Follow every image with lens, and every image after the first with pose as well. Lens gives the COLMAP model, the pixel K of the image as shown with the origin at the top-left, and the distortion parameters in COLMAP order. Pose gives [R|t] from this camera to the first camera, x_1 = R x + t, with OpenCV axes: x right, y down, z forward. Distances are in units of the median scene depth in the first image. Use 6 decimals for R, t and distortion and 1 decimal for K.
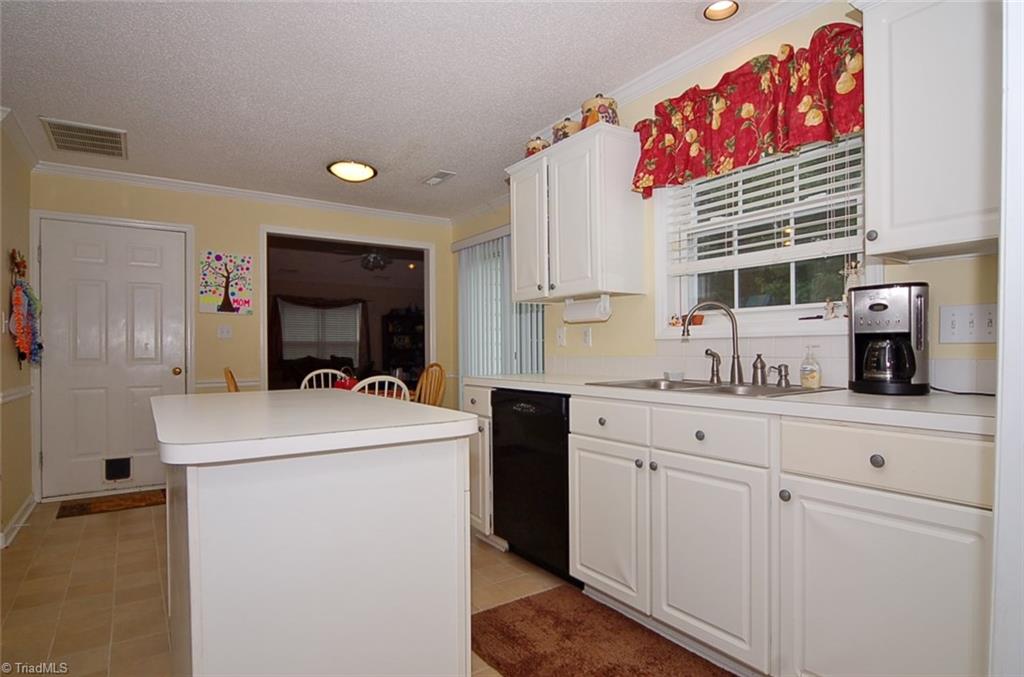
lens RADIAL K [[549.6, 0, 503.9], [0, 549.6, 348.3], [0, 0, 1]] dist [-0.011121, 0.001359]
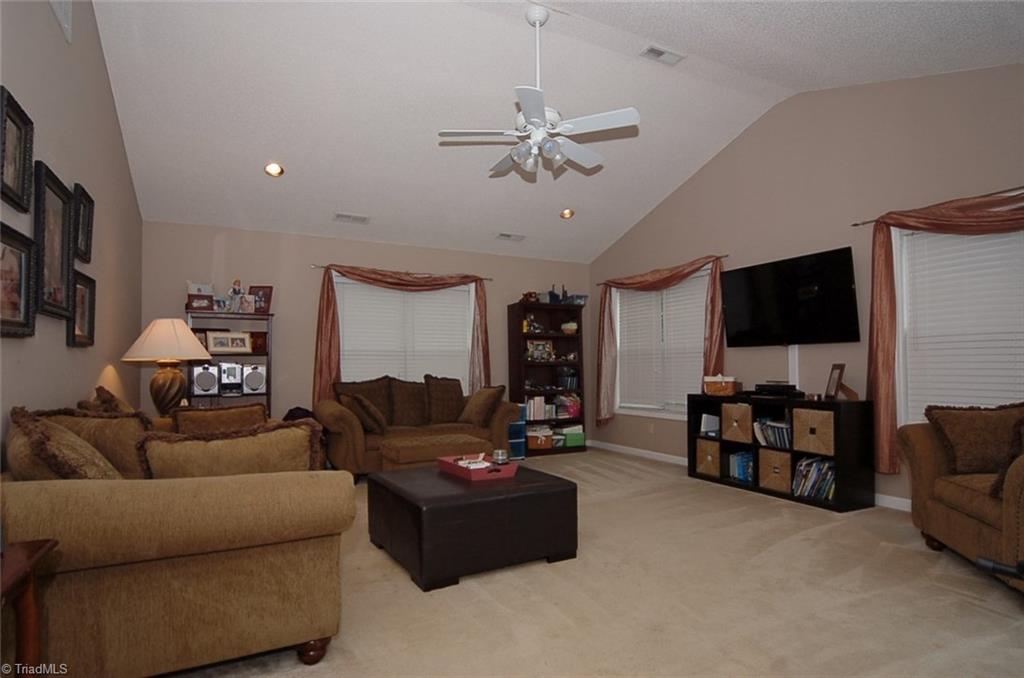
lens RADIAL K [[549.6, 0, 511.9], [0, 549.6, 344.9], [0, 0, 1]] dist [-0.011121, 0.001359]
pose [[0.995617, 0.001879, -0.093508, -0.423880], [-0.005338, 0.999310, -0.036751, 0.007920], [0.093375, 0.037089, 0.994940, 1.099940]]
